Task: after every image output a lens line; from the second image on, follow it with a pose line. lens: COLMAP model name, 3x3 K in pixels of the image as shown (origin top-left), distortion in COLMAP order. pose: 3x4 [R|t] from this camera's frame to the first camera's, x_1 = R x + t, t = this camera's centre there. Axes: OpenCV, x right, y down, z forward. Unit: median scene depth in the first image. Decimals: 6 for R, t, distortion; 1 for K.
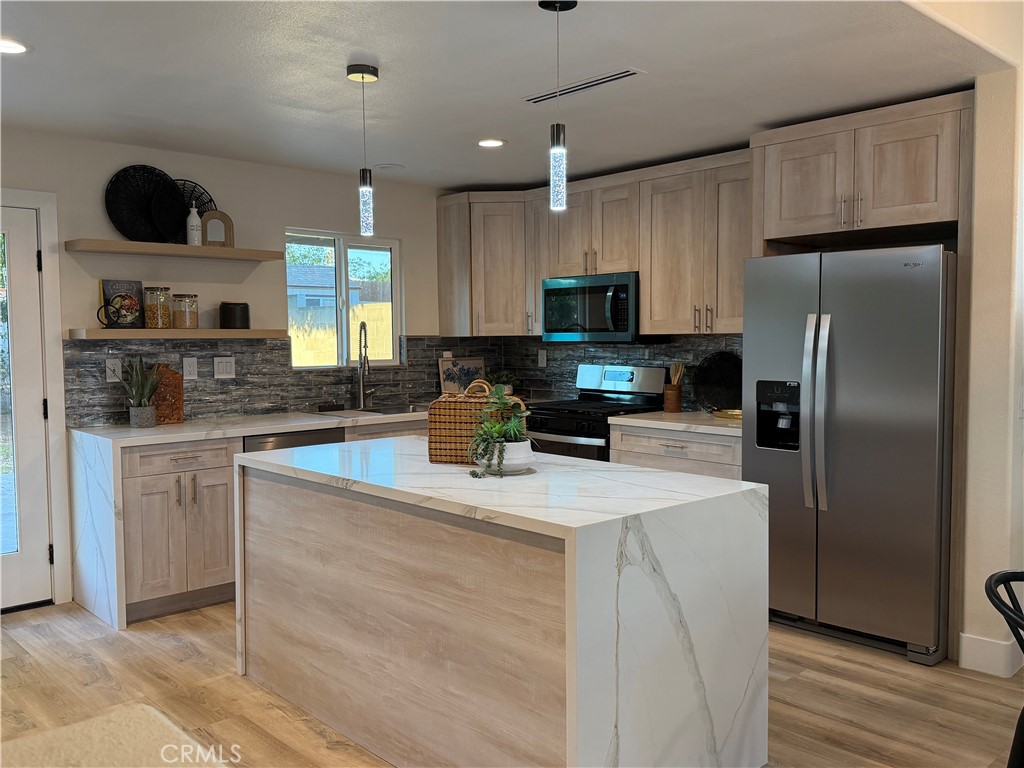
lens RADIAL K [[867.3, 0, 514.9], [0, 867.3, 388.8], [0, 0, 1]] dist [0.113301, -0.180894]
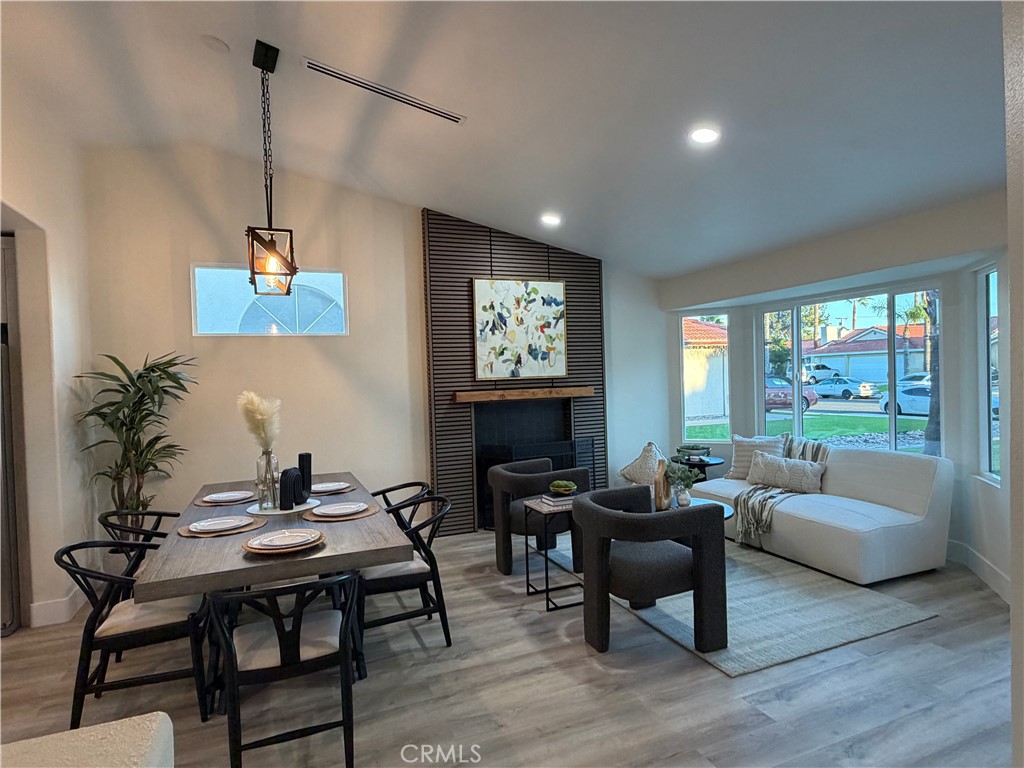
lens RADIAL K [[565.3, 0, 508.2], [0, 565.3, 384.2], [0, 0, 1]] dist [0.001578, 0.000462]
pose [[0.360742, -0.018568, 0.932481, -0.065203], [0.089095, 0.995916, -0.014636, -0.001833], [-0.928401, 0.088359, 0.360923, -0.088235]]
